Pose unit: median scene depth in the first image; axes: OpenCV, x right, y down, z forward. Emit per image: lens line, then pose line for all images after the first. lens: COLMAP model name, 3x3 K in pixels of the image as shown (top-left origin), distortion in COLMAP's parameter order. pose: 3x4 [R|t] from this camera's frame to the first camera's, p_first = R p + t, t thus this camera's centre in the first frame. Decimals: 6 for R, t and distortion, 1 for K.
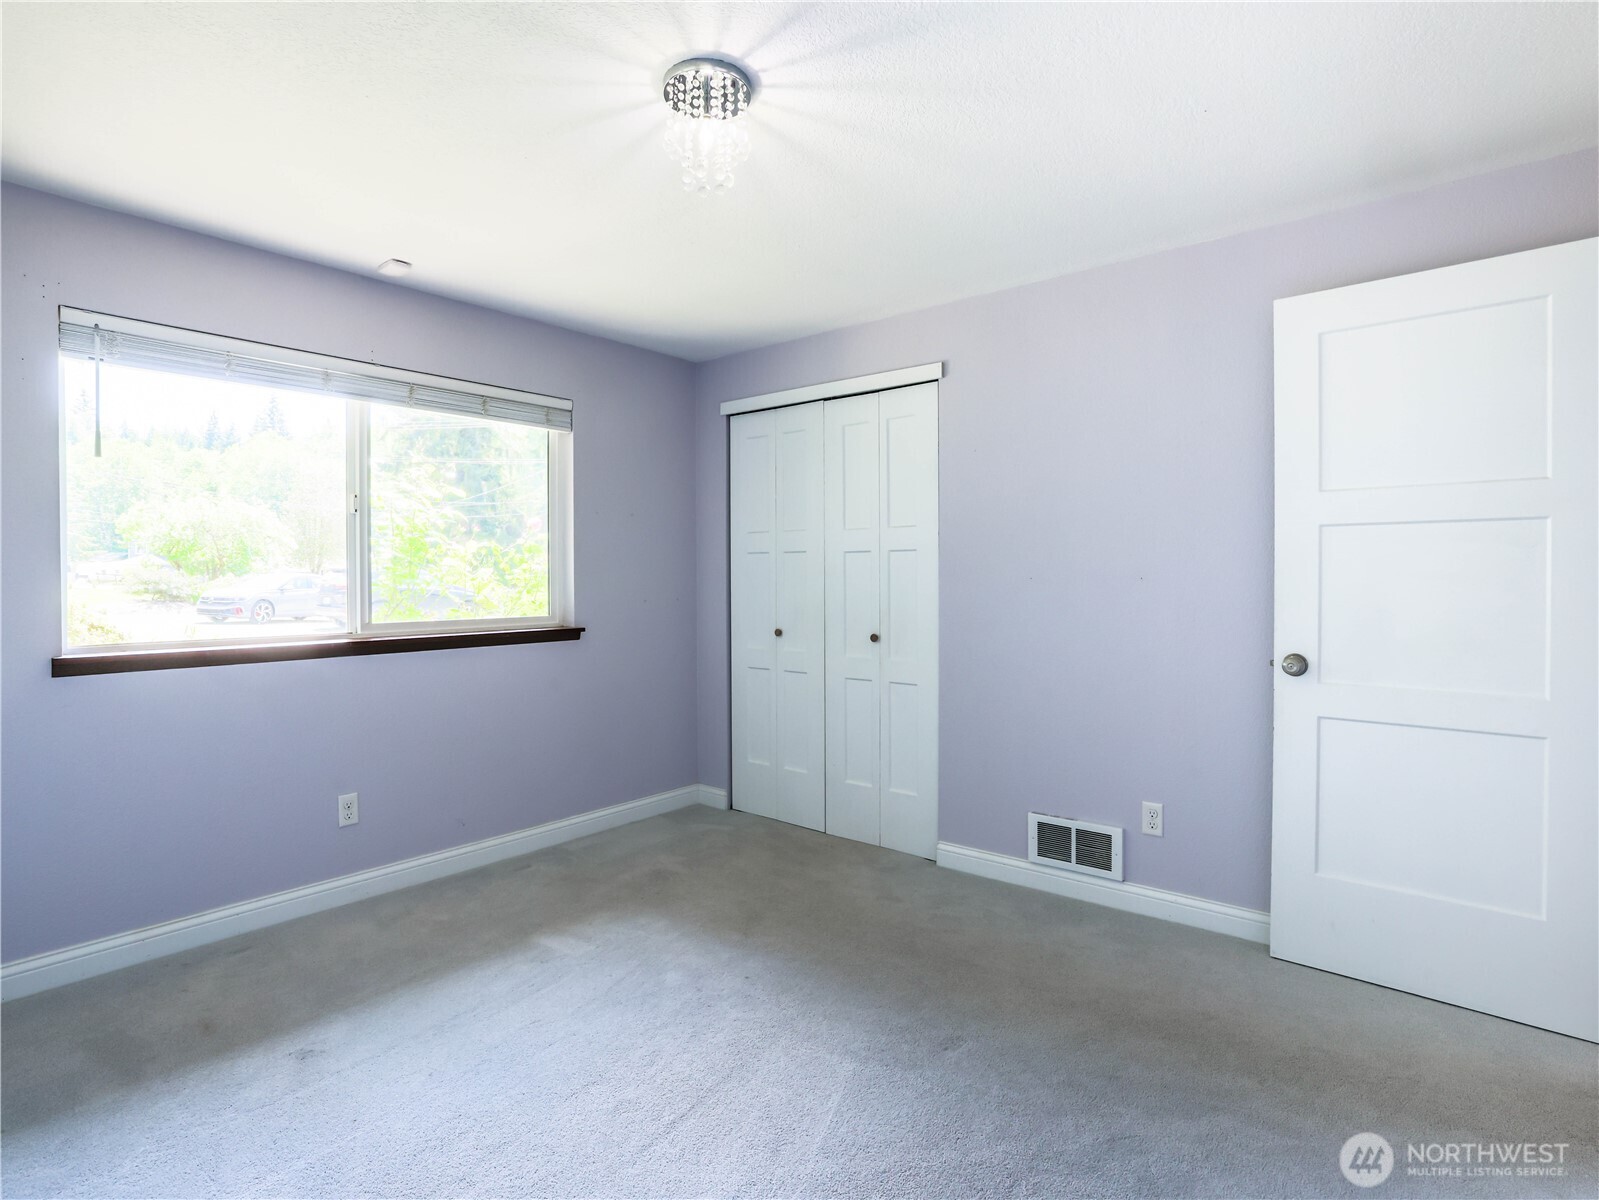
lens RADIAL K [[839.9, 0, 783.9], [0, 839.9, 593.1], [0, 0, 1]] dist [-0.000391, -0.000249]
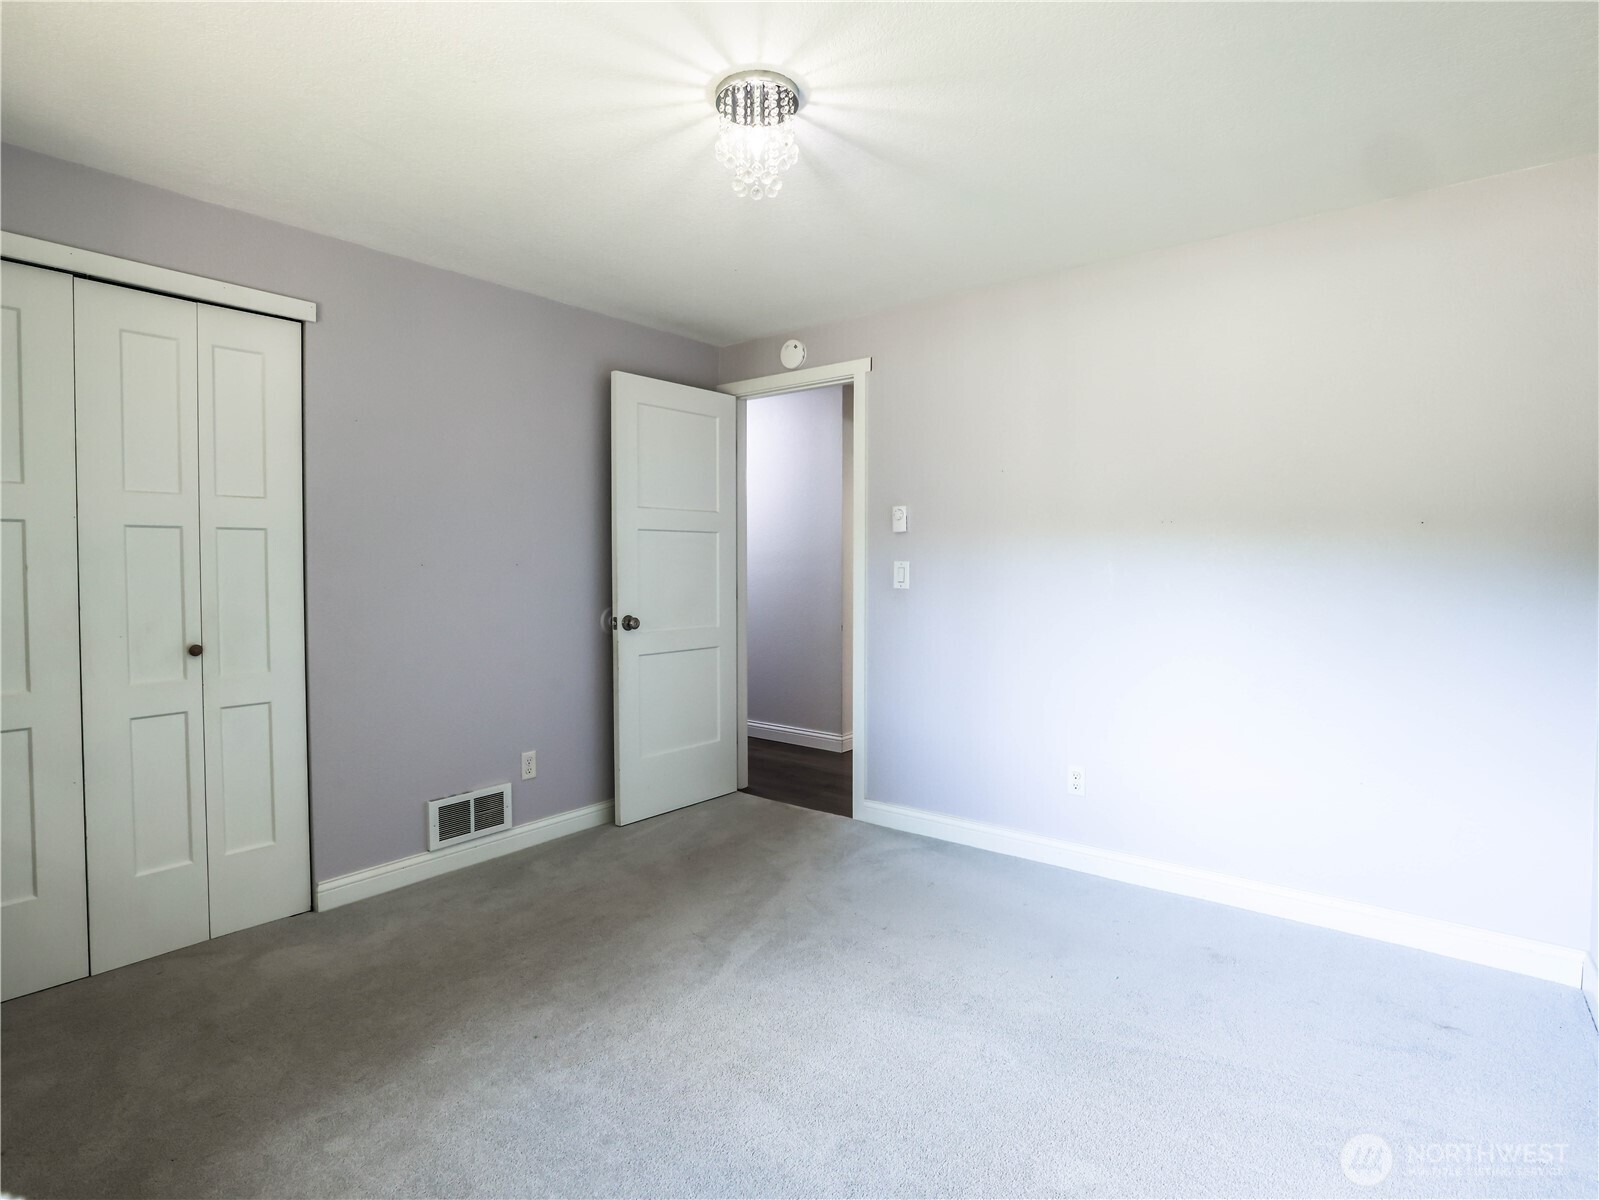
lens RADIAL K [[839.9, 0, 783.9], [0, 839.9, 593.1], [0, 0, 1]] dist [-0.000391, -0.000249]
pose [[-0.010353, -0.034649, 0.999346, -0.714839], [0.019789, 0.999197, 0.034849, -0.011124], [-0.999751, 0.020137, -0.009659, 0.607588]]
